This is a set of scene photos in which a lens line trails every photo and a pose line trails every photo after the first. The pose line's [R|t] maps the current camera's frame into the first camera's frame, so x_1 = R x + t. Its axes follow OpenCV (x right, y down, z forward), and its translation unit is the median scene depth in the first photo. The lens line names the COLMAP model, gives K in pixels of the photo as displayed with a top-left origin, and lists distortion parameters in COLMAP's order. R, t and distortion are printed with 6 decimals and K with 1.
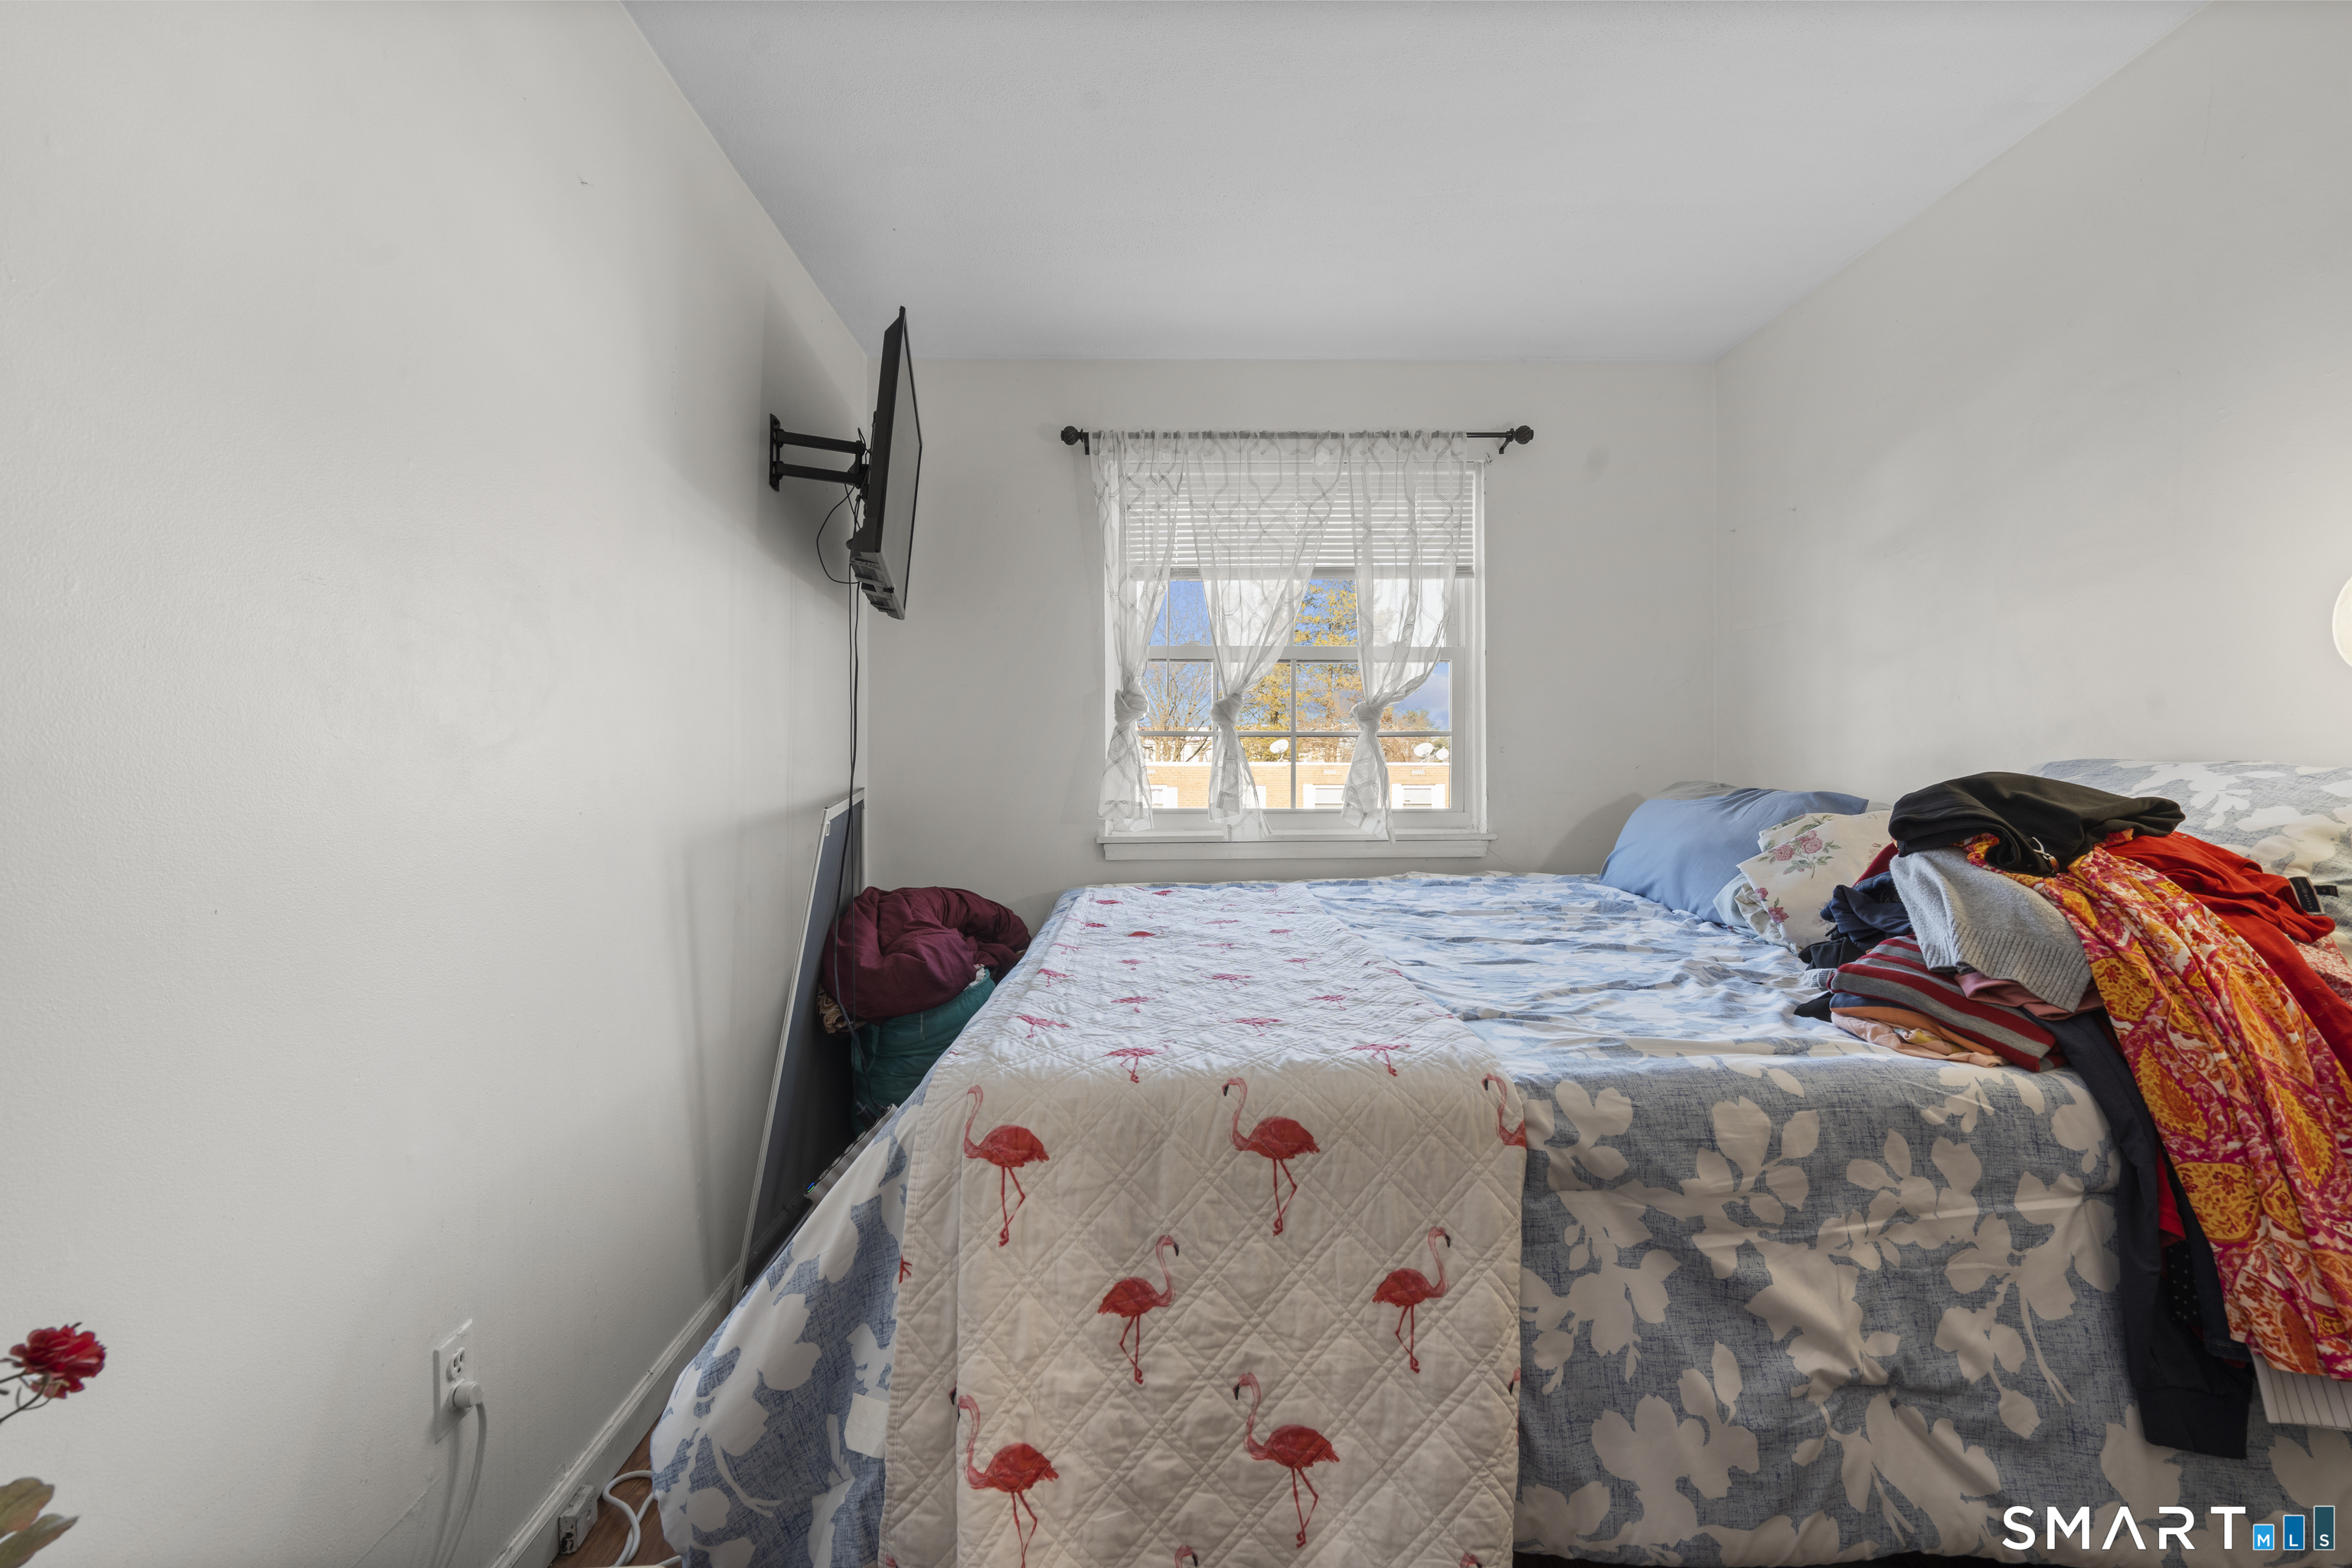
lens RADIAL K [[1062.8, 0, 1178.9], [0, 1062.8, 774.6], [0, 0, 1]] dist [-0.006640, 0.004009]
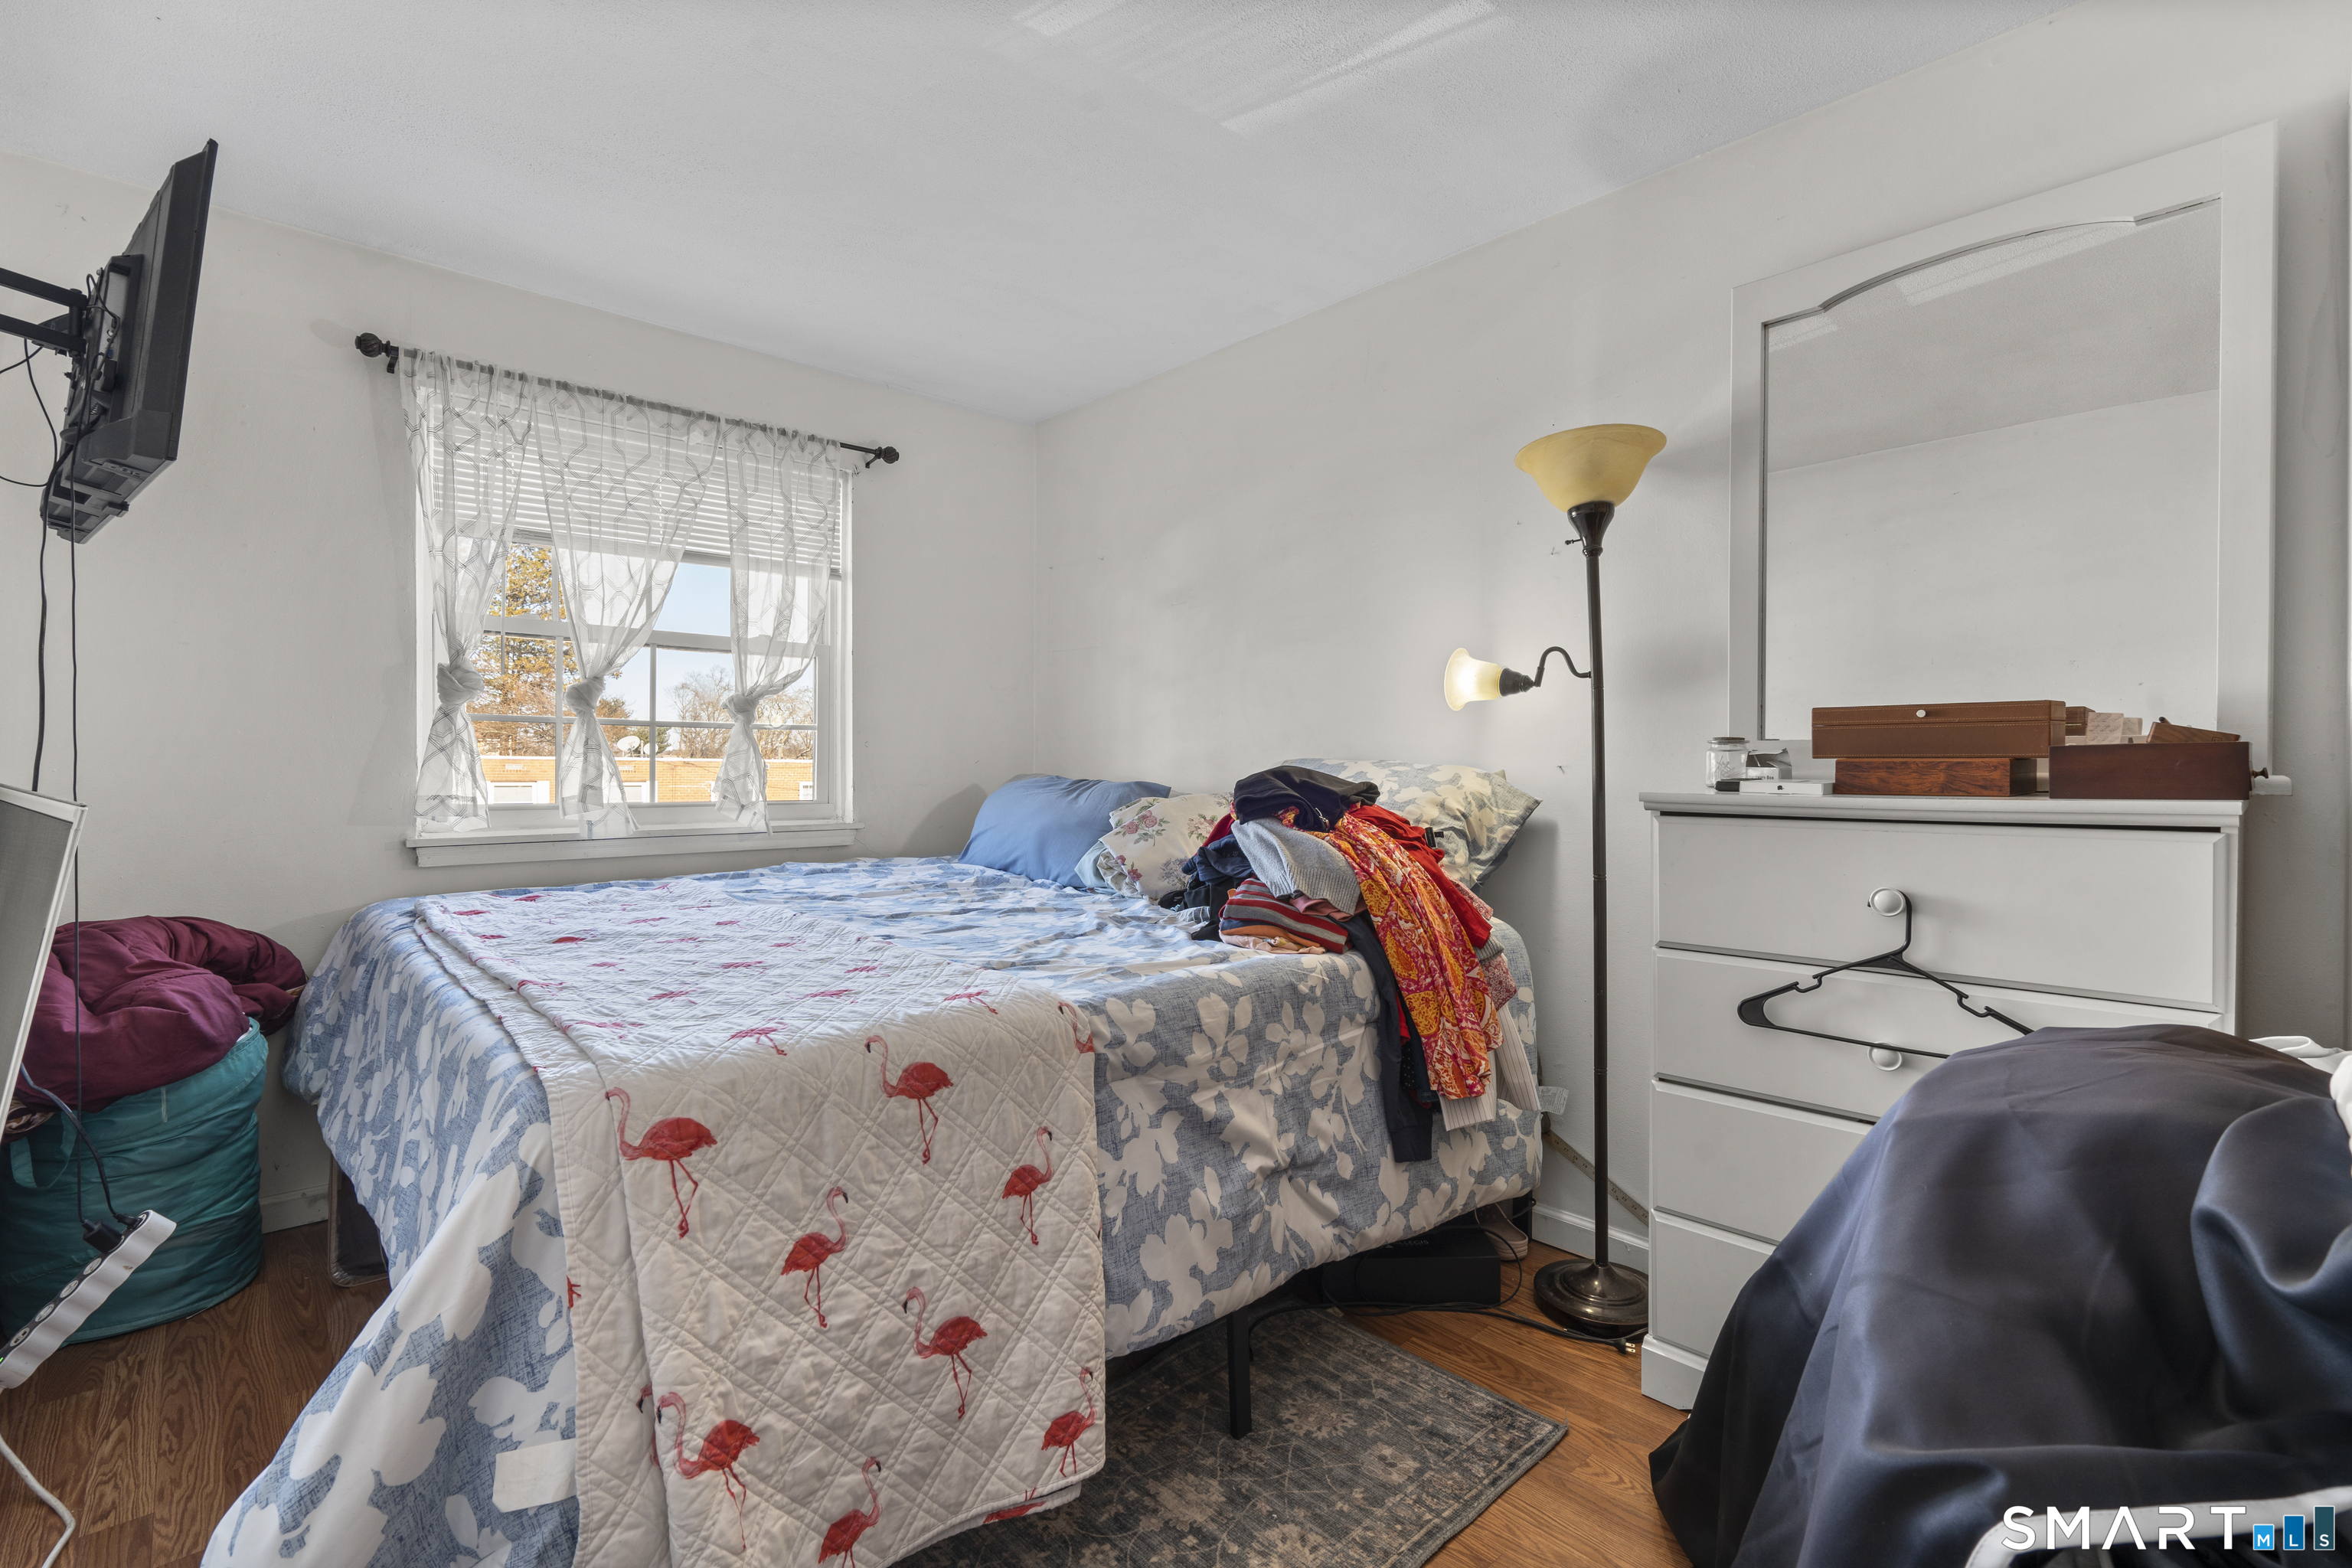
lens RADIAL K [[1062.8, 0, 1178.9], [0, 1062.8, 774.6], [0, 0, 1]] dist [-0.006640, 0.004009]
pose [[0.752576, 0.002139, 0.658502, -0.448910], [-0.004147, 0.999990, 0.001492, 0.011169], [-0.658492, -0.003854, 0.752578, -0.039047]]
